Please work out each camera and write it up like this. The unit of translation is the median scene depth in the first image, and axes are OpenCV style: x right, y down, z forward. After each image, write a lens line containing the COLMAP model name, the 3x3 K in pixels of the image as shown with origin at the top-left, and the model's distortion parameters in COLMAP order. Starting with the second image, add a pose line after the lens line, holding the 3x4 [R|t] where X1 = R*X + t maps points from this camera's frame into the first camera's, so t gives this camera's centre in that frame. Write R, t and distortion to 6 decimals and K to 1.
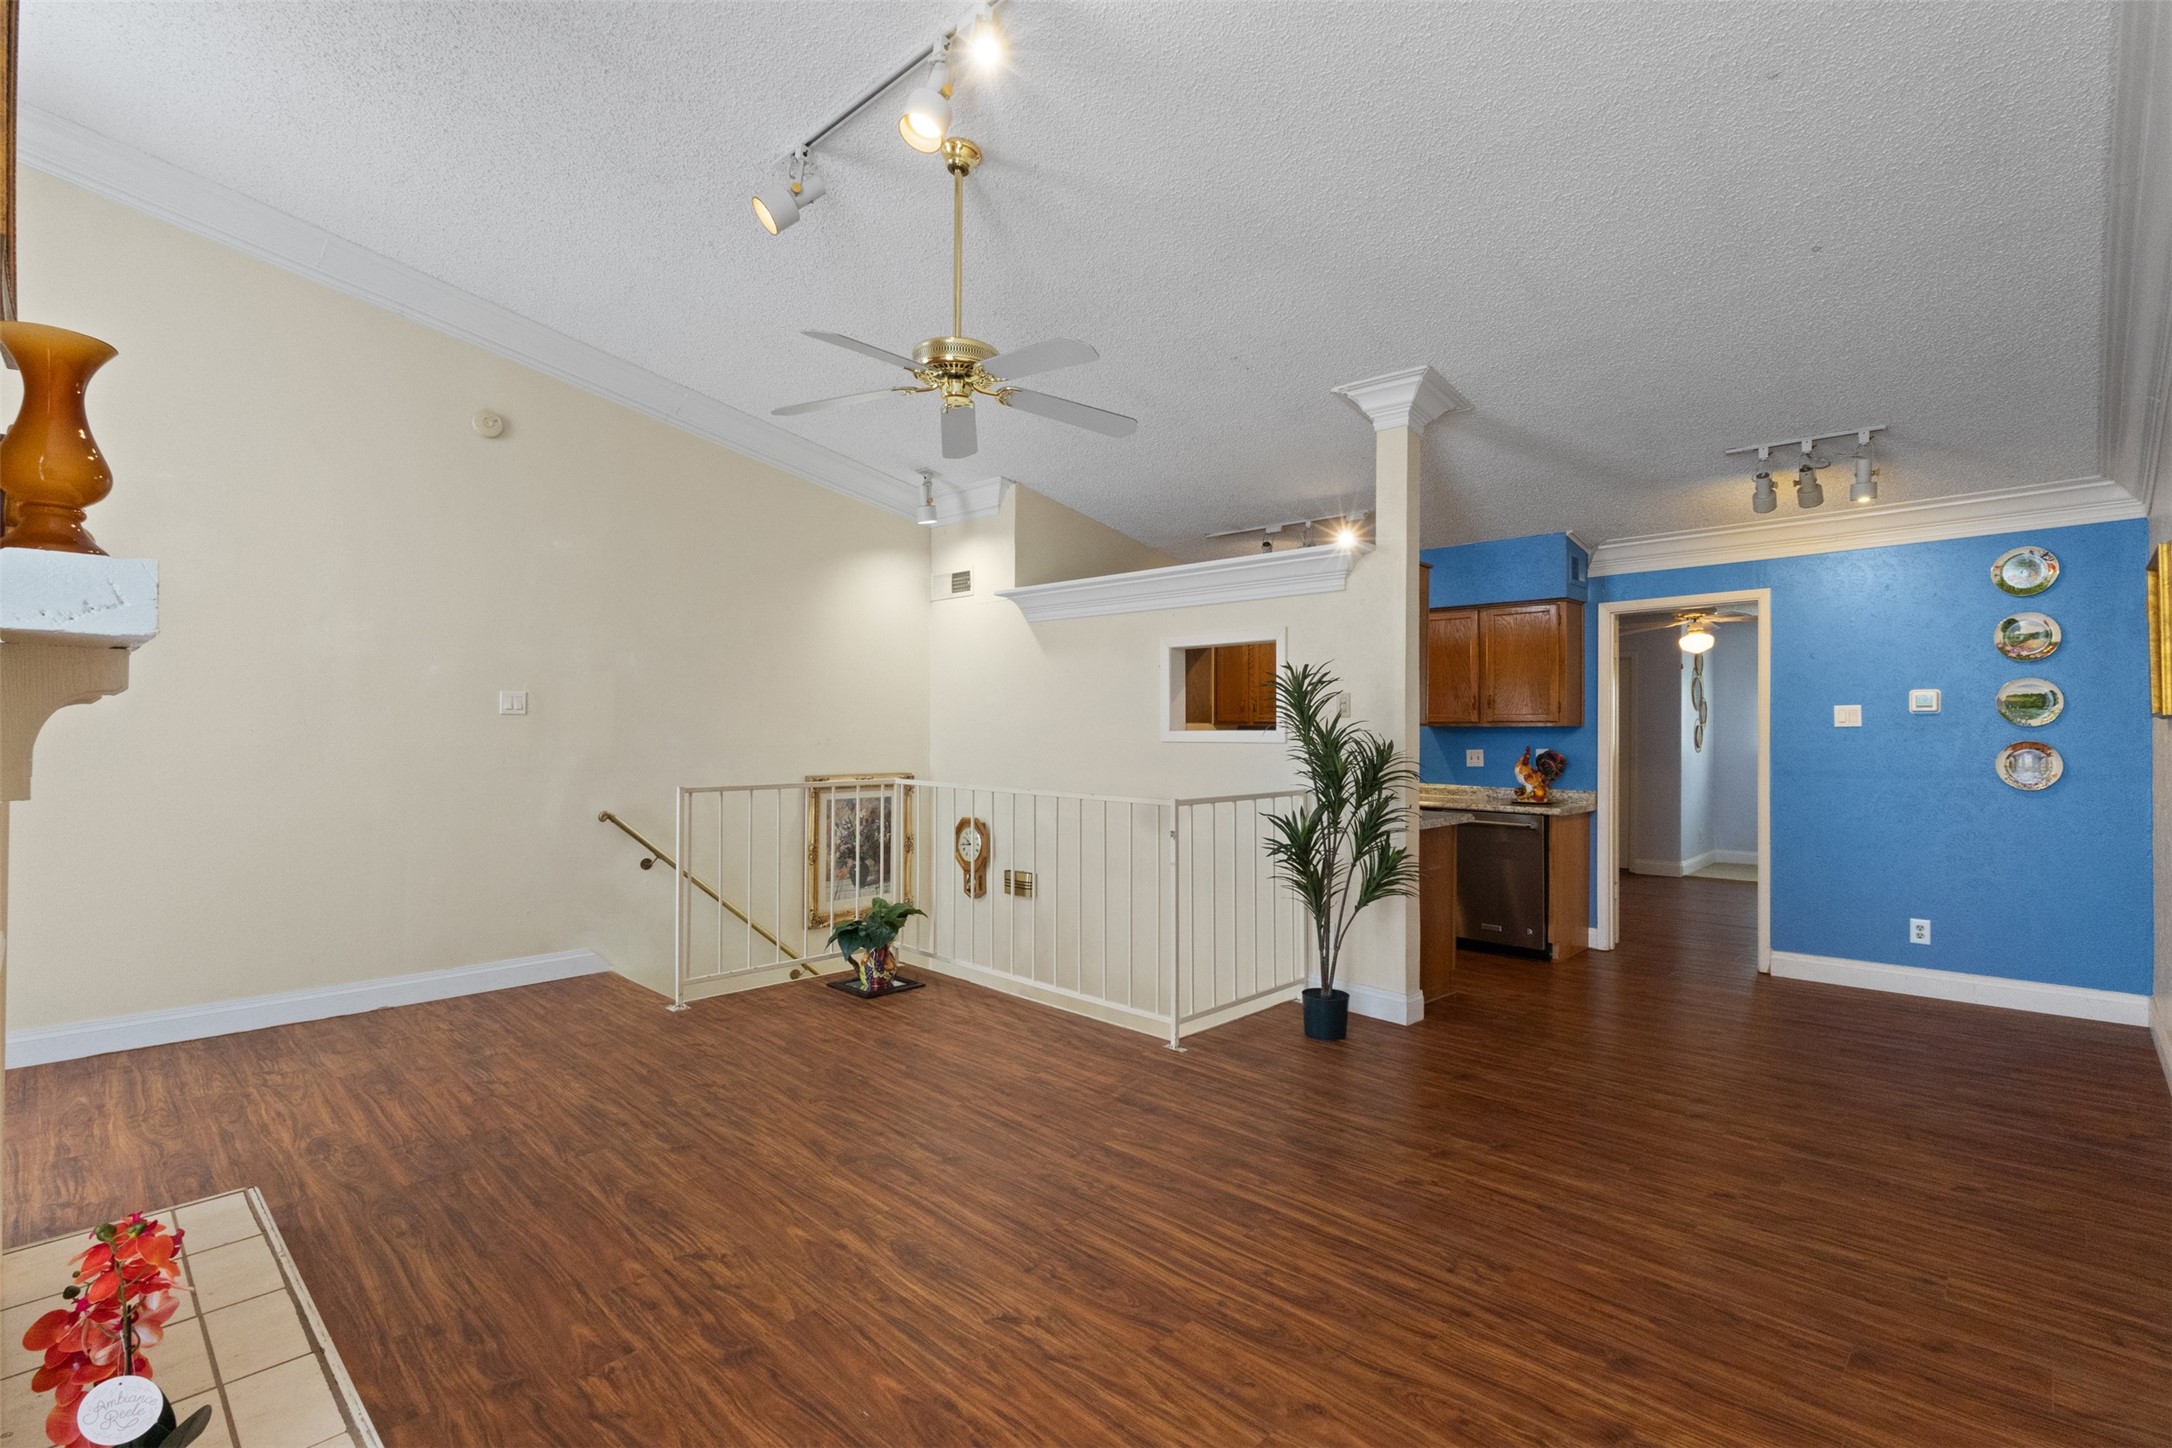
lens RADIAL K [[996.0, 0, 1087.1], [0, 996.0, 721.4], [0, 0, 1]] dist [0.000094, 0.001666]
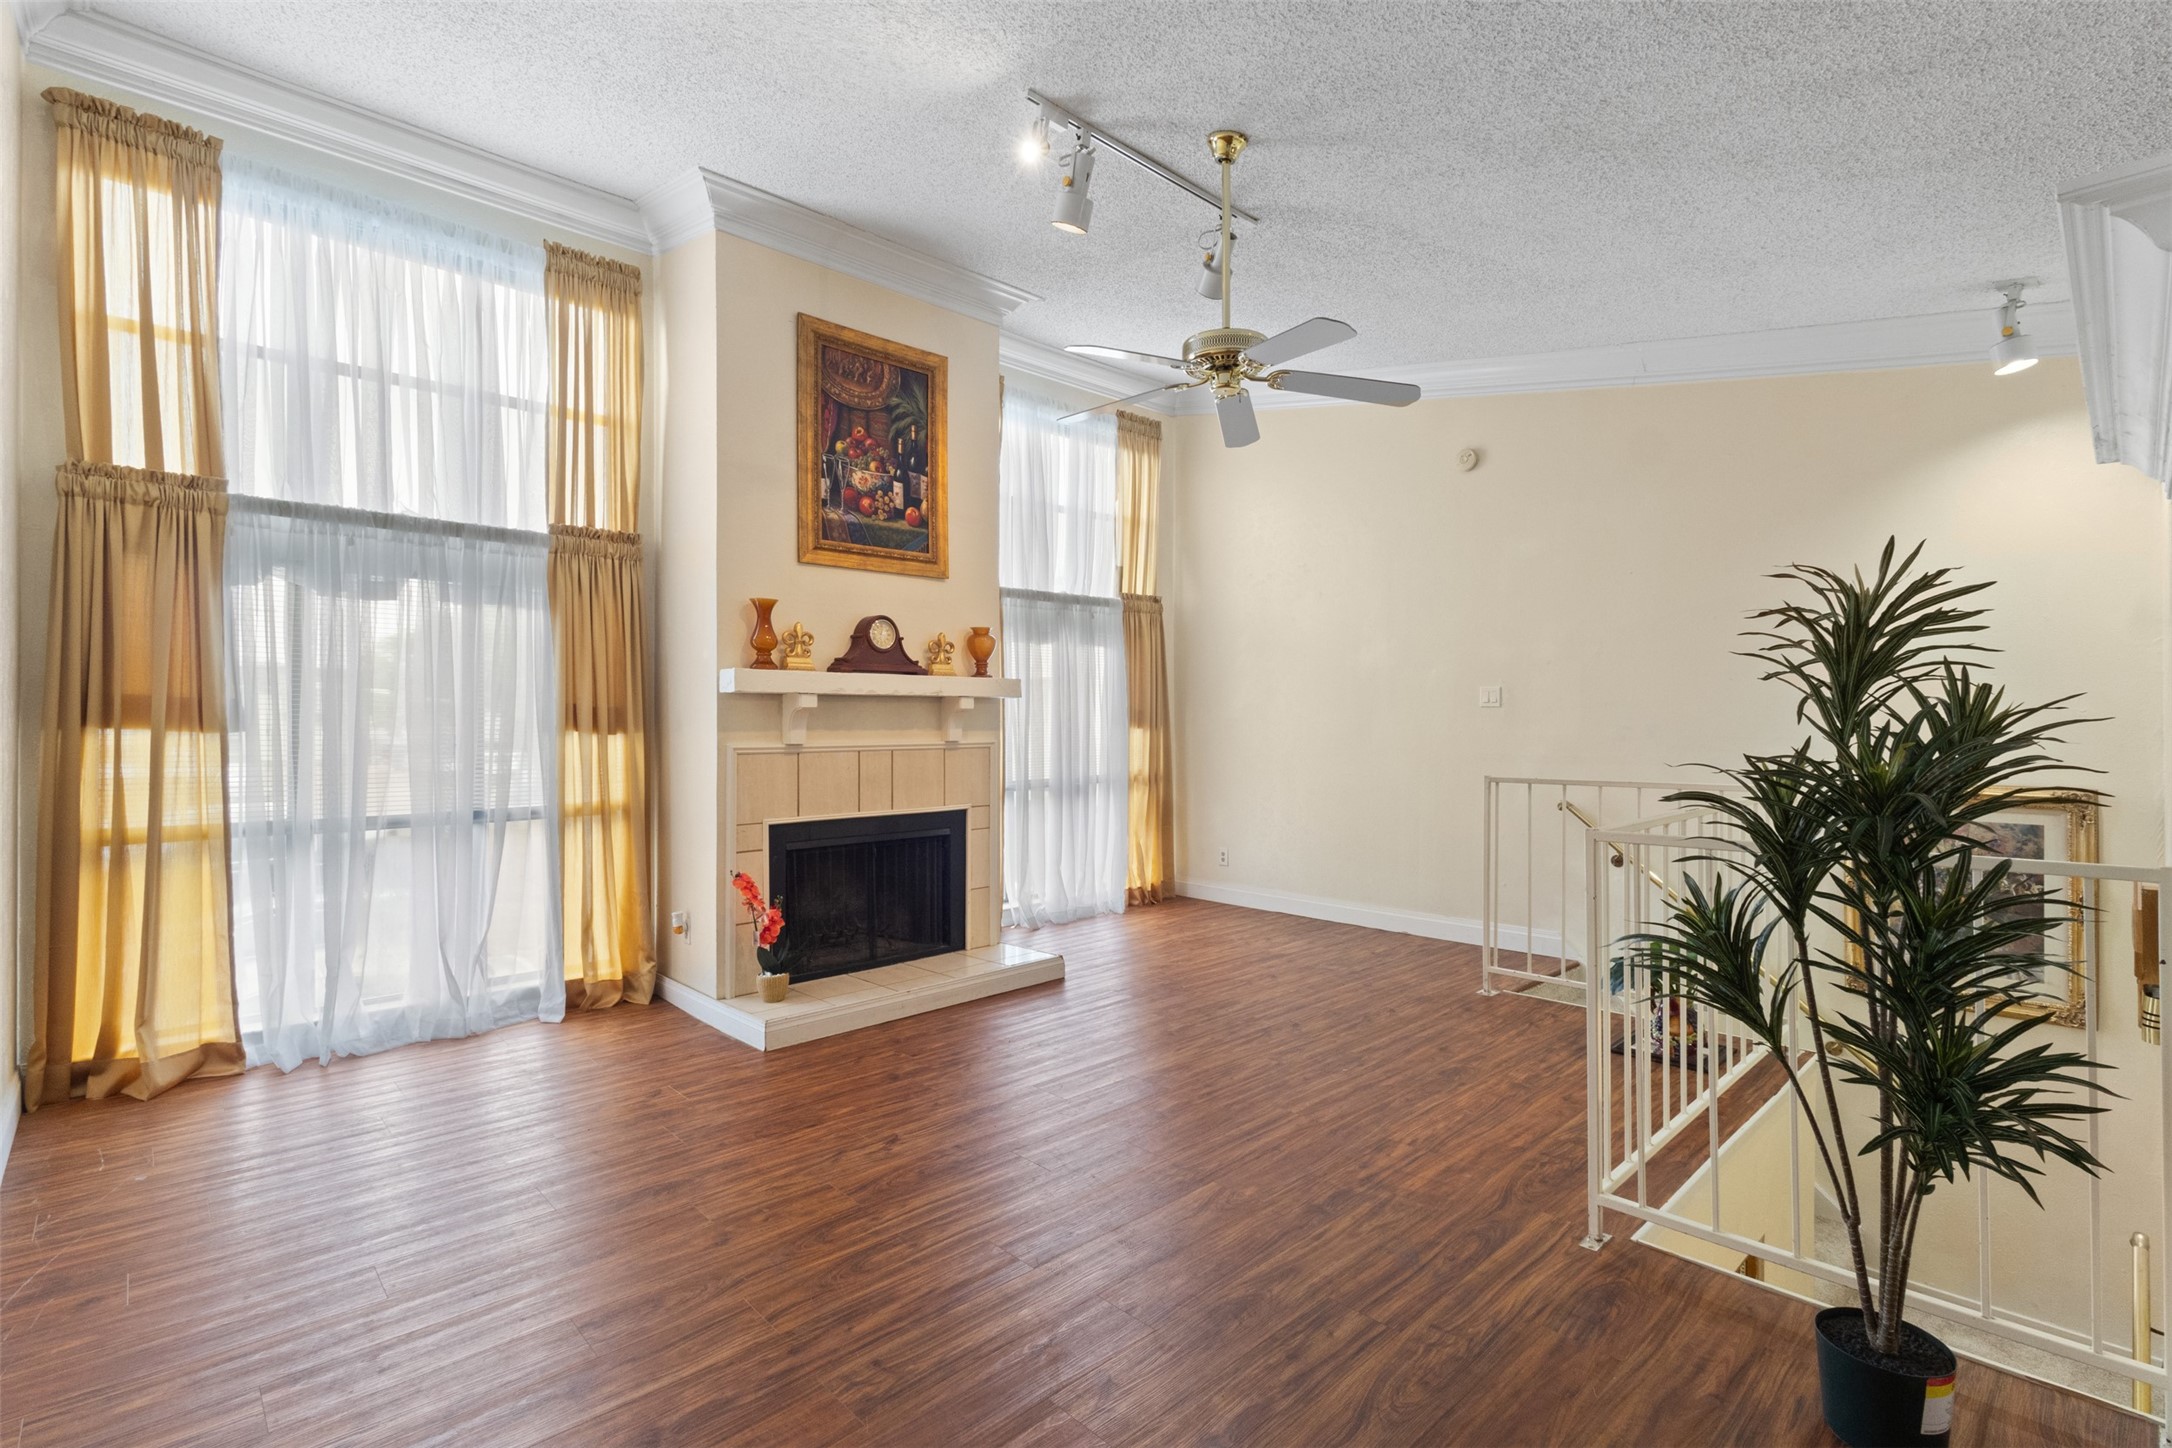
lens RADIAL K [[996.4, 0, 1087.8], [0, 996.4, 721.9], [0, 0, 1]] dist [-0.001433, 0.001584]
pose [[-0.041616, -0.005187, -0.999120, 0.693907], [0.012929, 0.999900, -0.005729, 0.013132], [0.999050, -0.013156, -0.041545, 0.709183]]
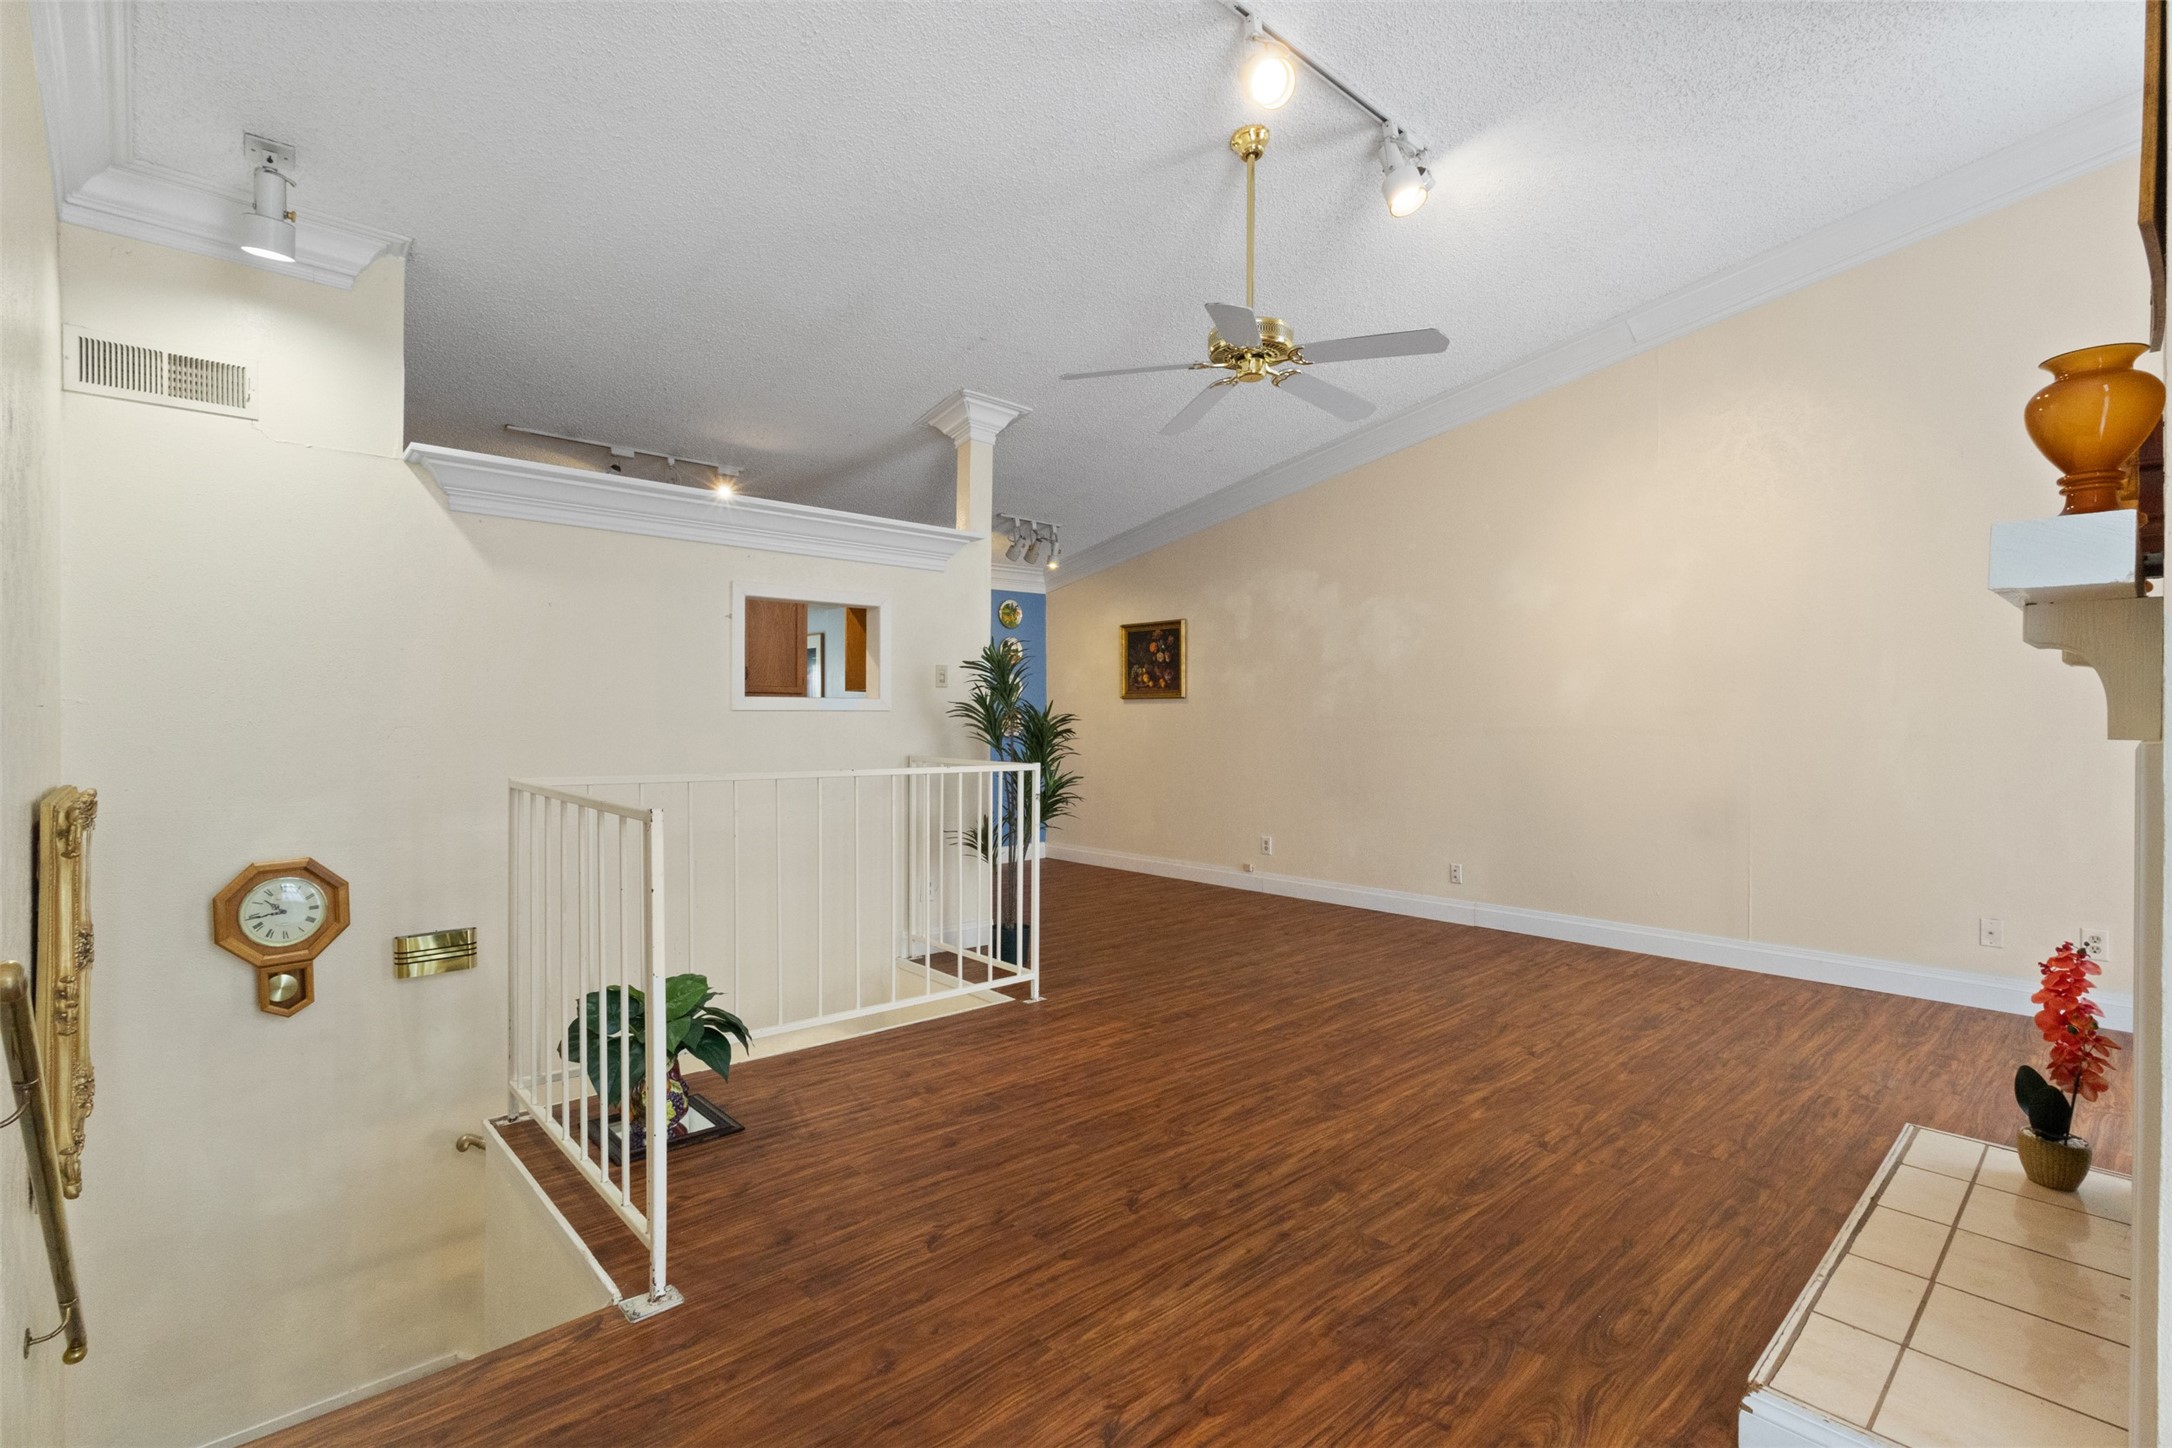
lens RADIAL K [[996.4, 0, 1087.8], [0, 996.4, 721.9], [0, 0, 1]] dist [-0.001433, 0.001584]
pose [[0.061386, -0.010024, 0.998064, -0.935755], [-0.013452, 0.999850, 0.010869, 0.022385], [-0.998023, -0.014093, 0.061242, 0.869349]]
